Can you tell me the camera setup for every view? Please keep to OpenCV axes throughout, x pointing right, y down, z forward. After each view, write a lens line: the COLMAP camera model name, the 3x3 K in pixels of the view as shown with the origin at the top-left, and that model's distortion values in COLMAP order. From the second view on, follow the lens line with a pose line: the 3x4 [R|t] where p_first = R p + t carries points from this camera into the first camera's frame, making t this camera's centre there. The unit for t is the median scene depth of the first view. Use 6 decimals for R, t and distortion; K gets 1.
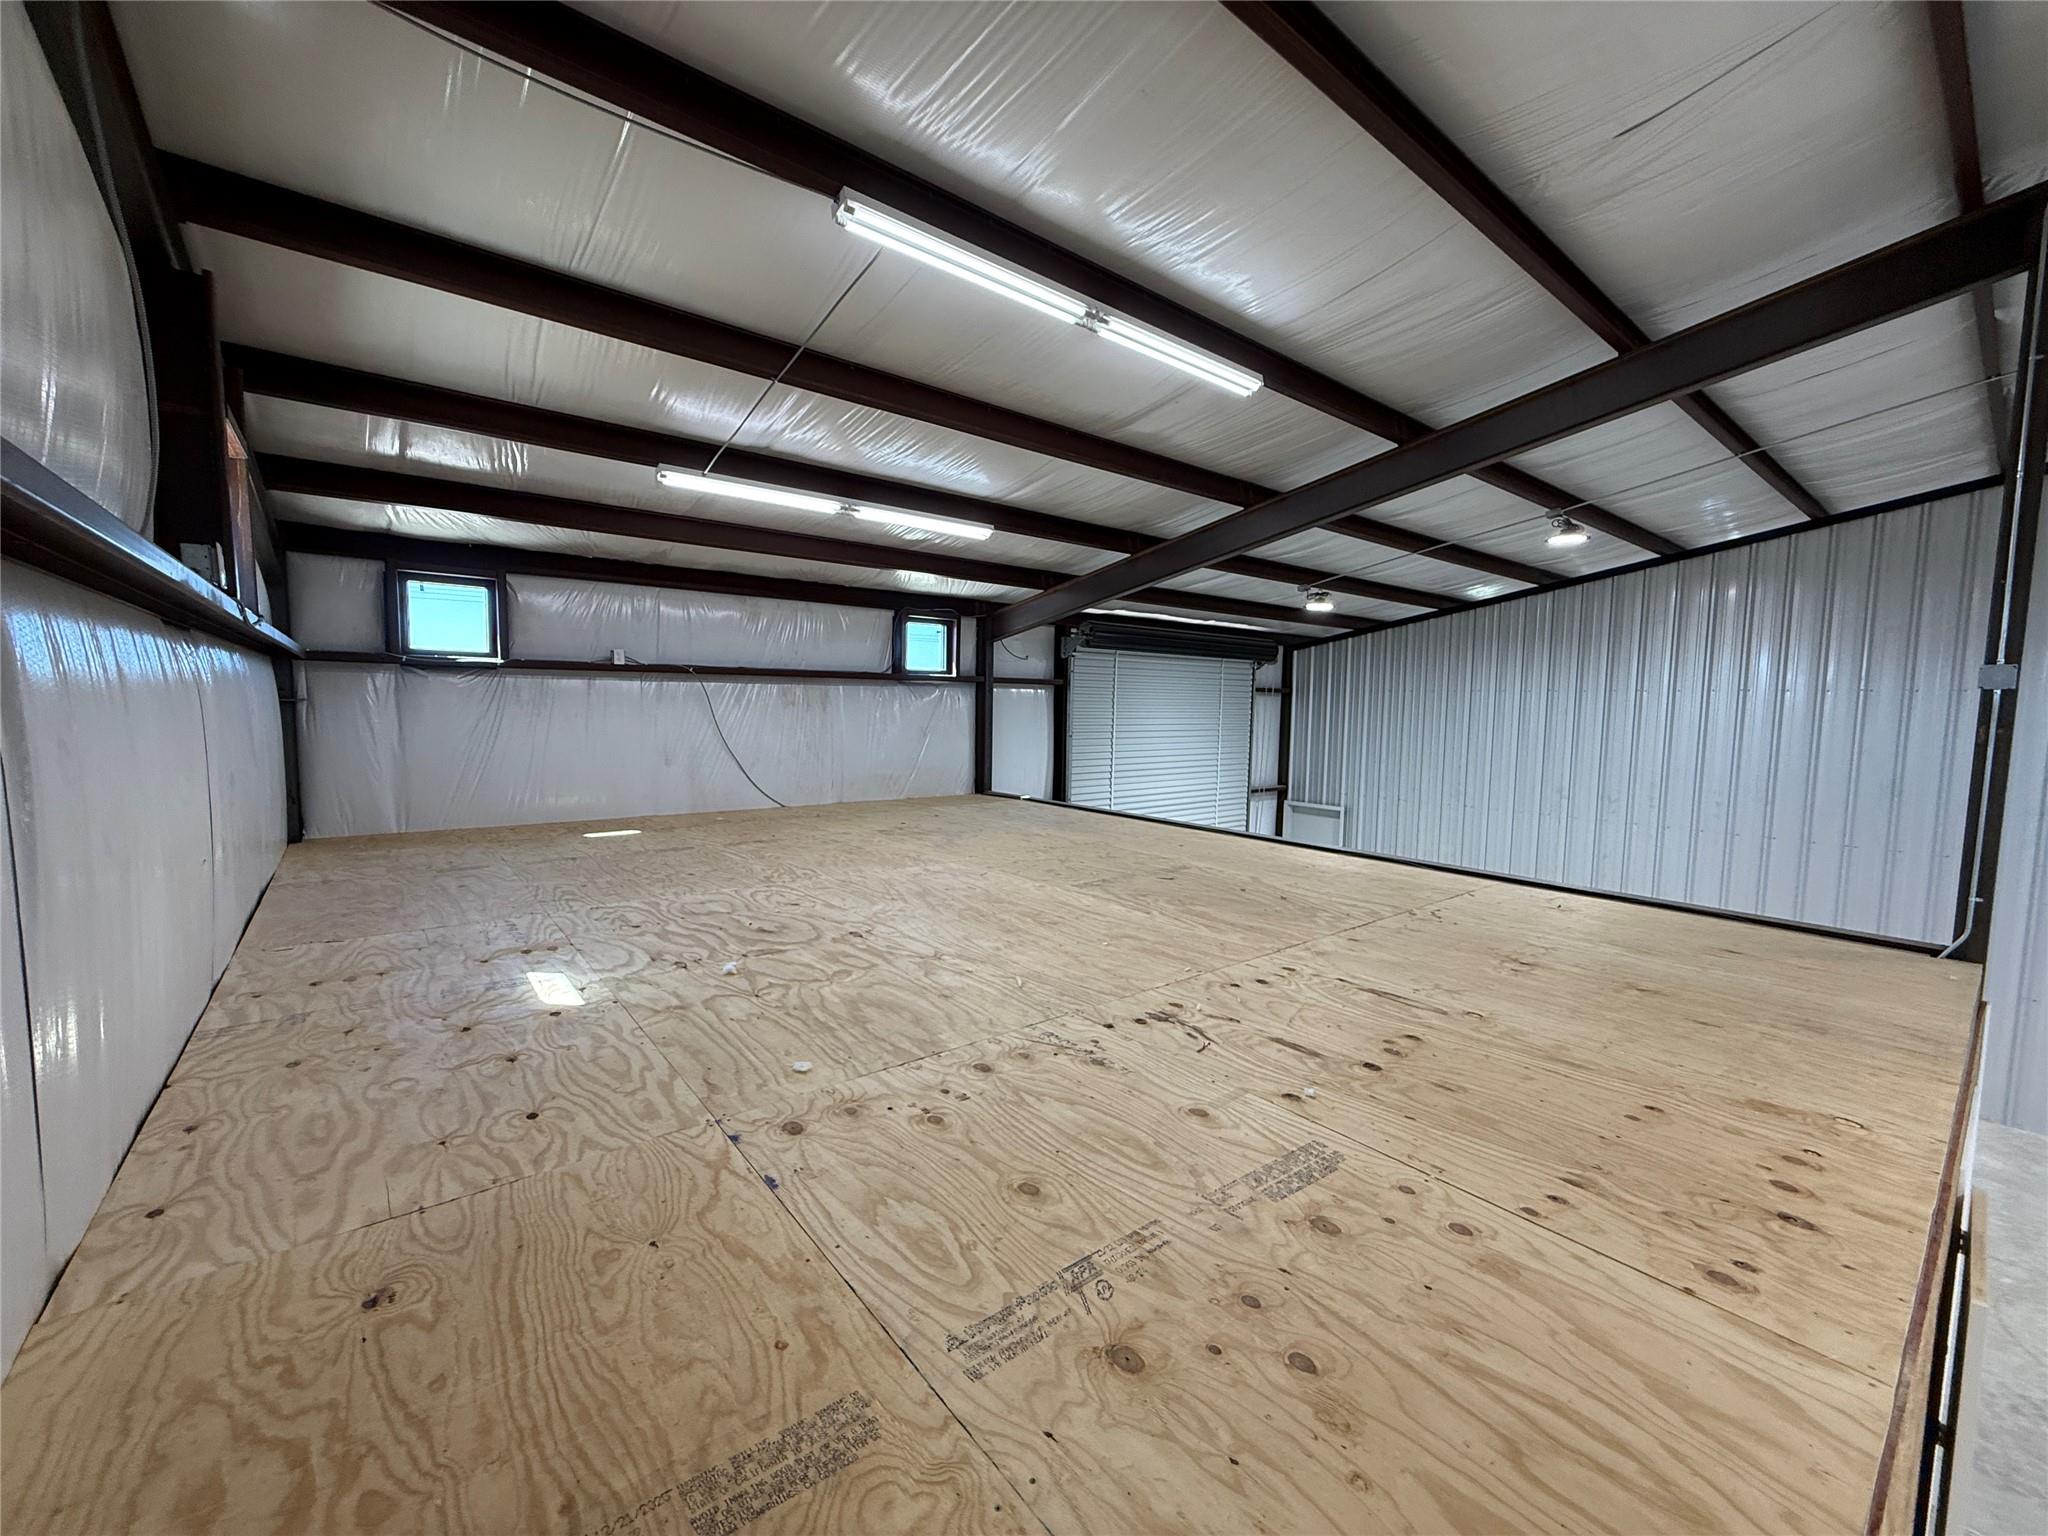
lens RADIAL K [[819.7, 0, 1029.3], [0, 819.7, 769.3], [0, 0, 1]] dist [0.001042, -0.000340]
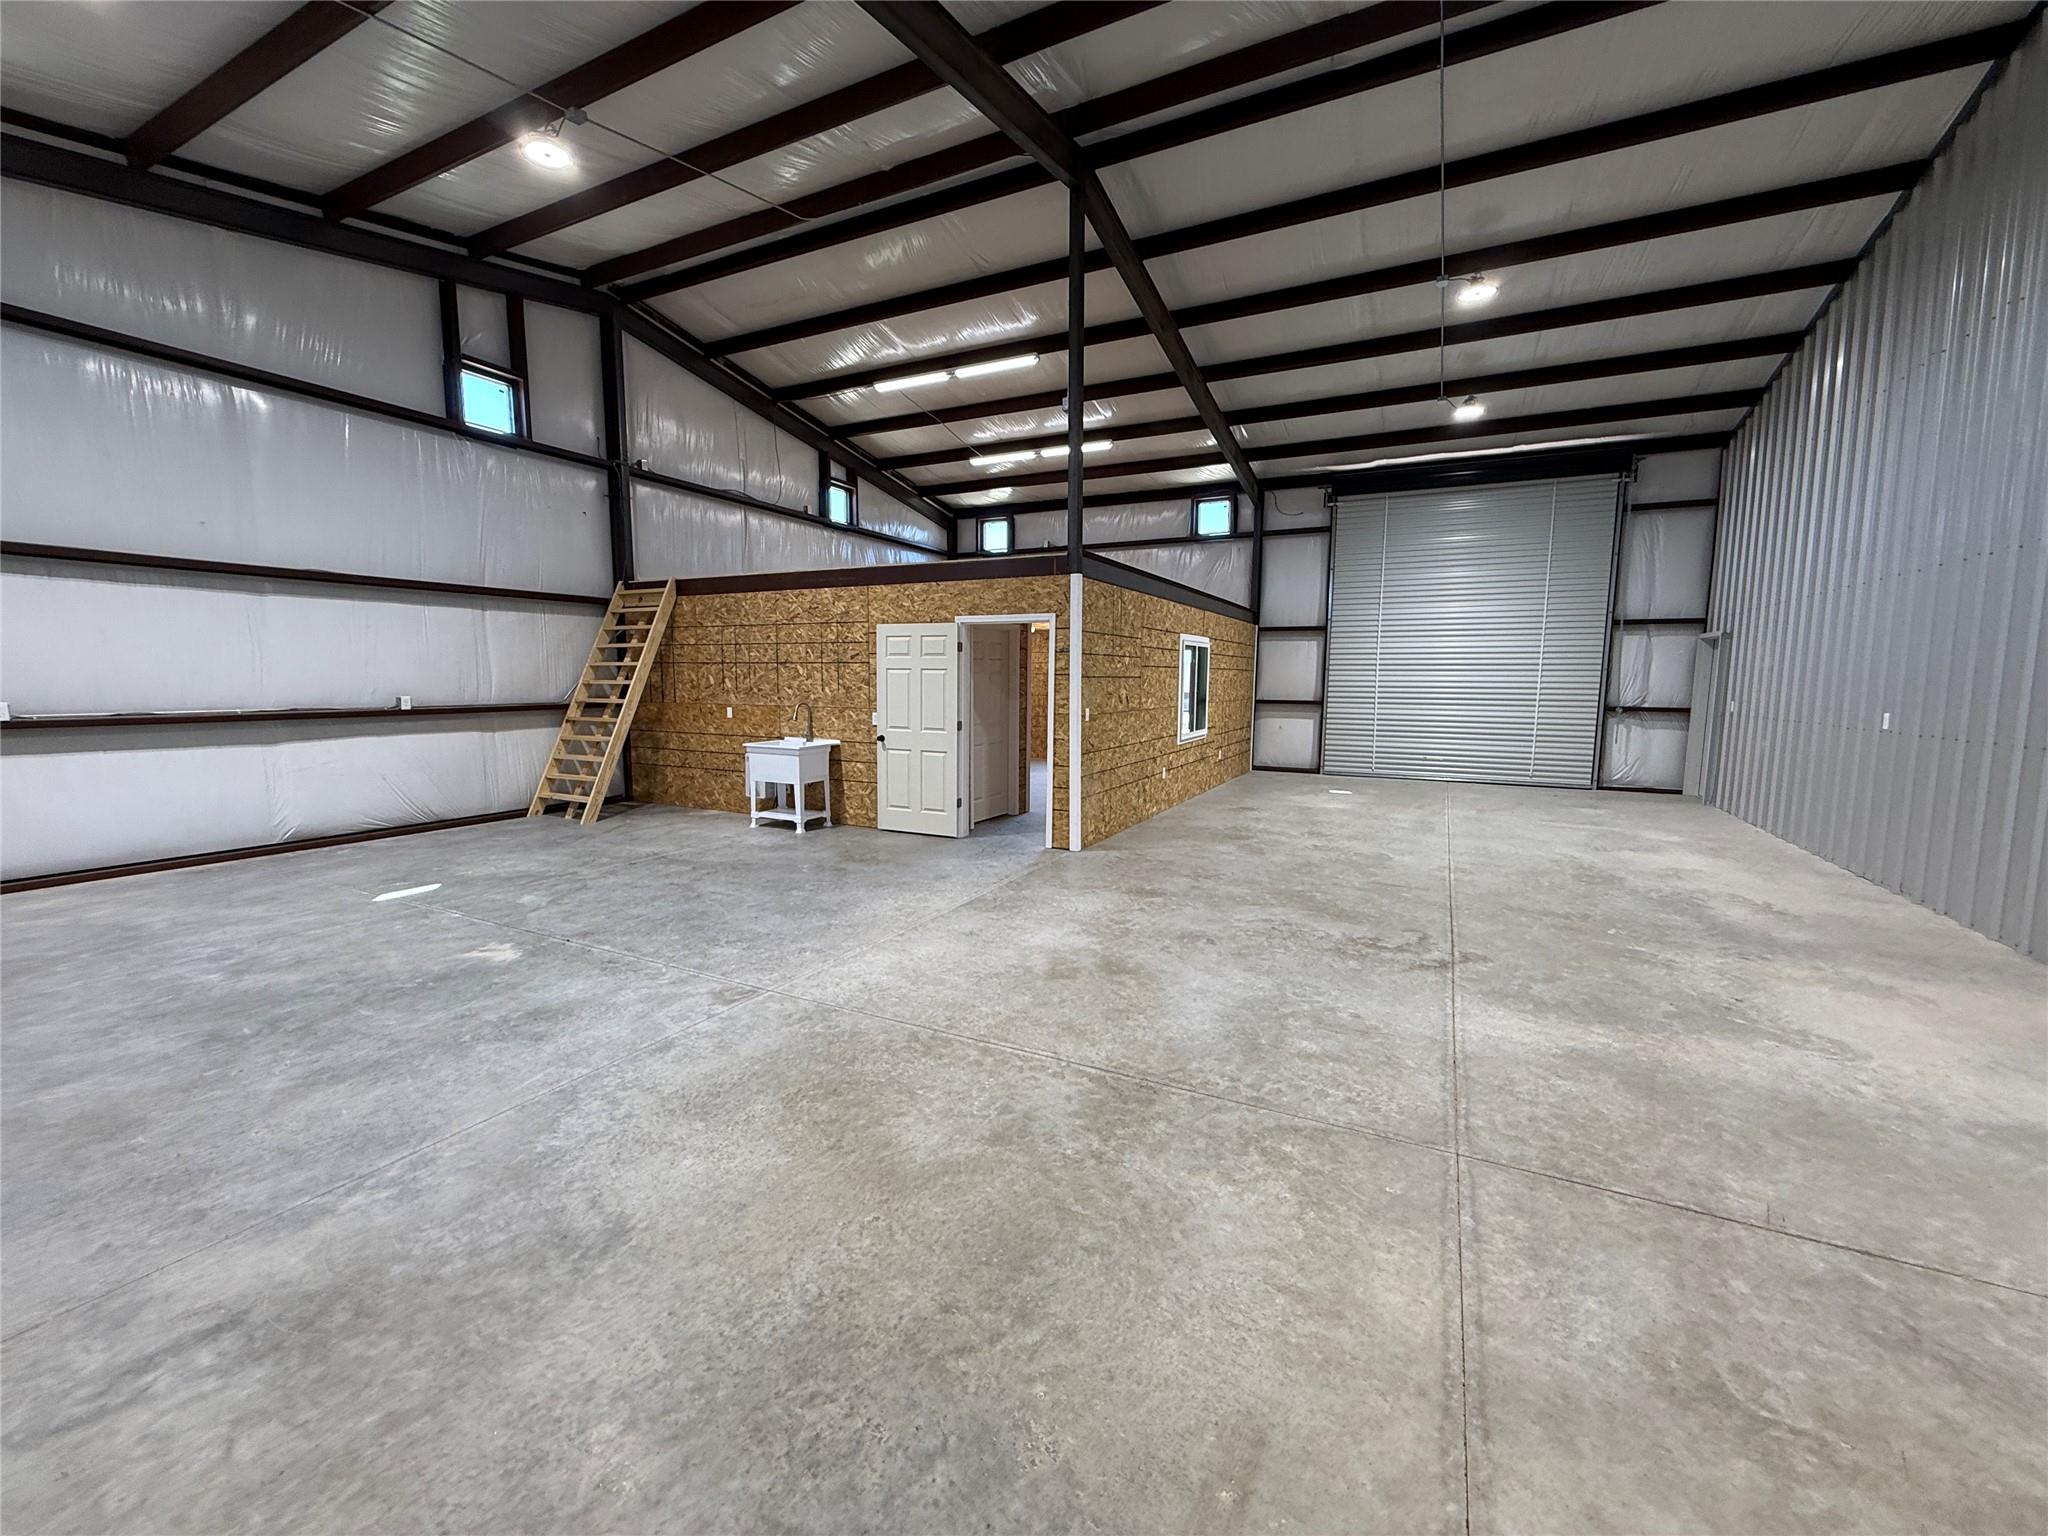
lens RADIAL K [[819.7, 0, 1016.9], [0, 819.7, 760.2], [0, 0, 1]] dist [0.001042, -0.000340]
pose [[0.403387, 0.082431, -0.911309, 1.191522], [-0.074461, 0.995588, 0.057095, 0.252051], [0.911995, 0.044825, 0.407745, 0.041521]]
